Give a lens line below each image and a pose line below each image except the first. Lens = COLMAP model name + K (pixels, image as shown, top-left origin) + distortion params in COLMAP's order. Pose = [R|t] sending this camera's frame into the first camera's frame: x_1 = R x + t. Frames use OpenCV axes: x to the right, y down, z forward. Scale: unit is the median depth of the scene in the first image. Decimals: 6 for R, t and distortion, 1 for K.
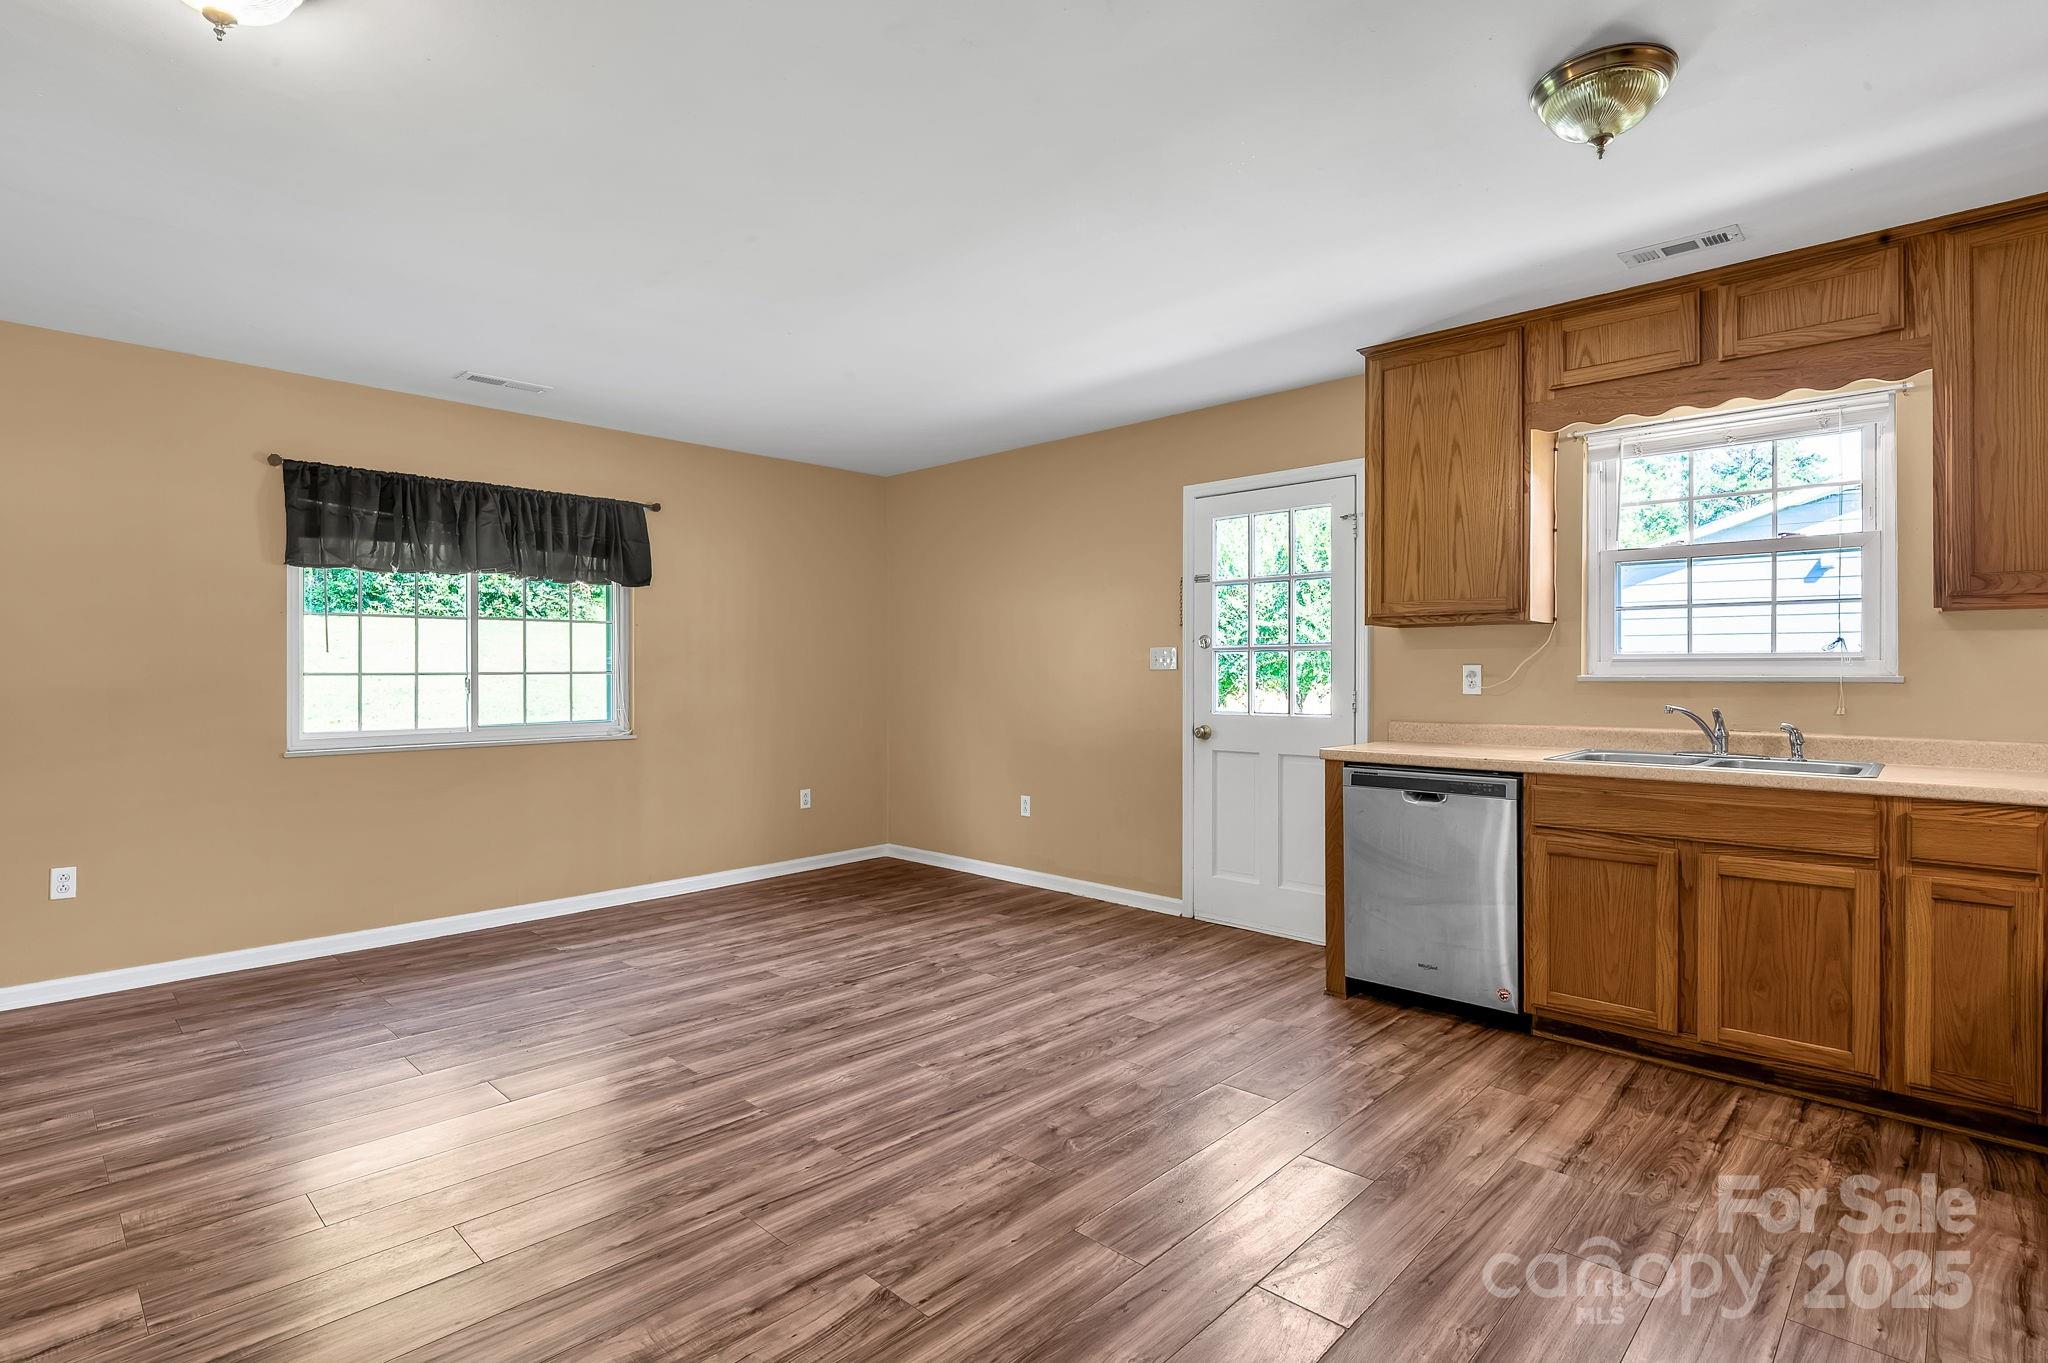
lens RADIAL K [[1025.7, 0, 957.4], [0, 1025.7, 675.0], [0, 0, 1]] dist [-0.000442, -0.008790]
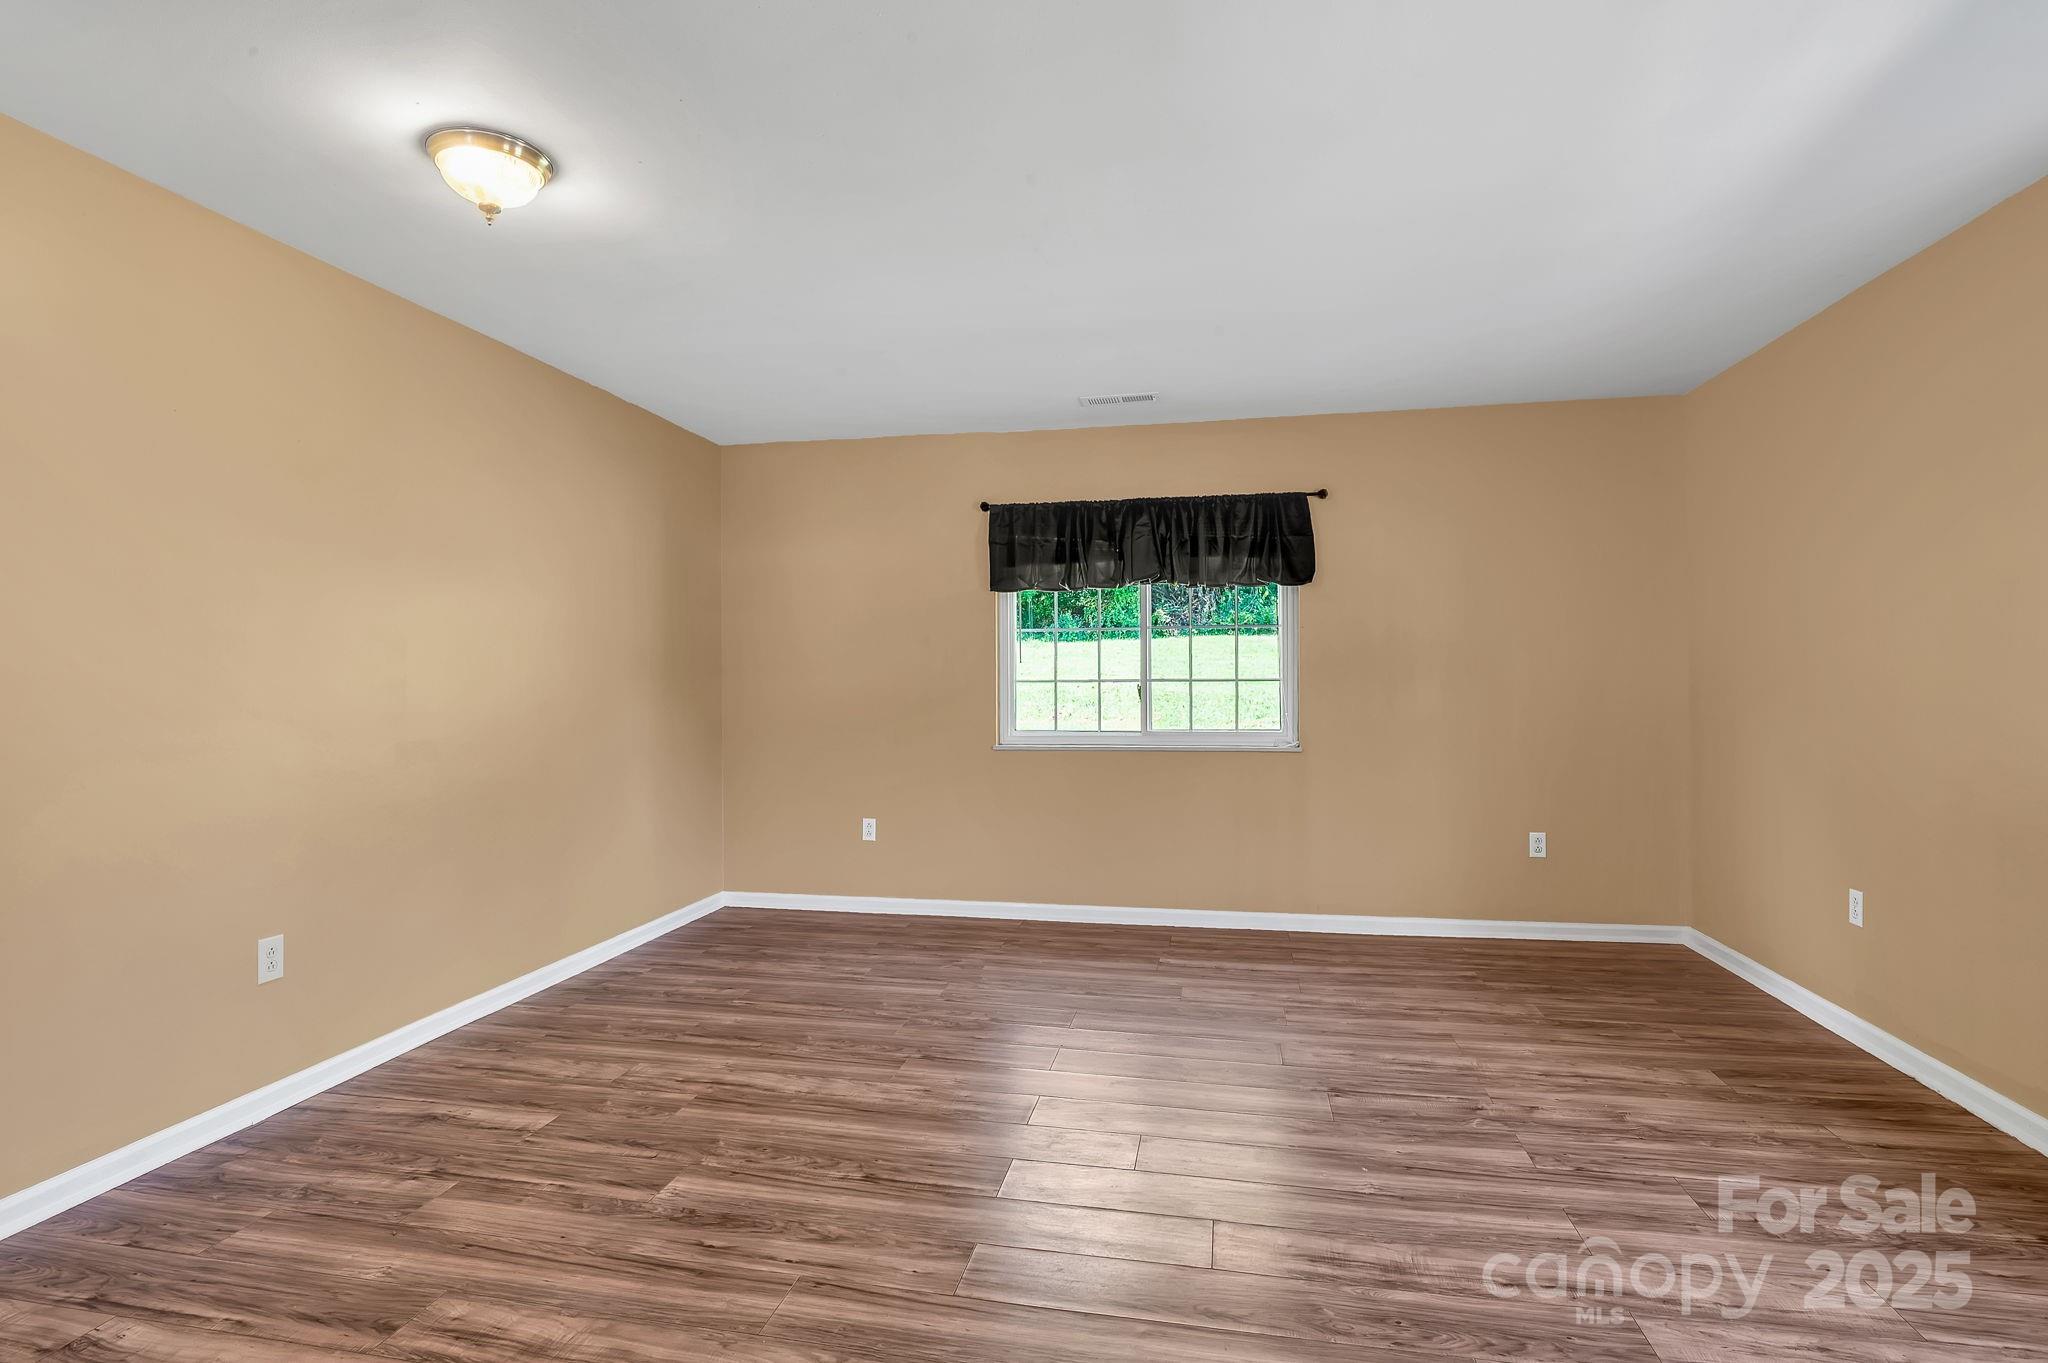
lens RADIAL K [[996.2, 0, 1024.0], [0, 996.2, 681.5], [0, 0, 1]] dist [-0.001868, -0.006959]
pose [[0.553603, 0.001798, -0.832779, 0.358846], [0.000890, 0.999996, 0.002751, -0.003888], [0.832780, -0.002264, 0.553599, 0.384009]]
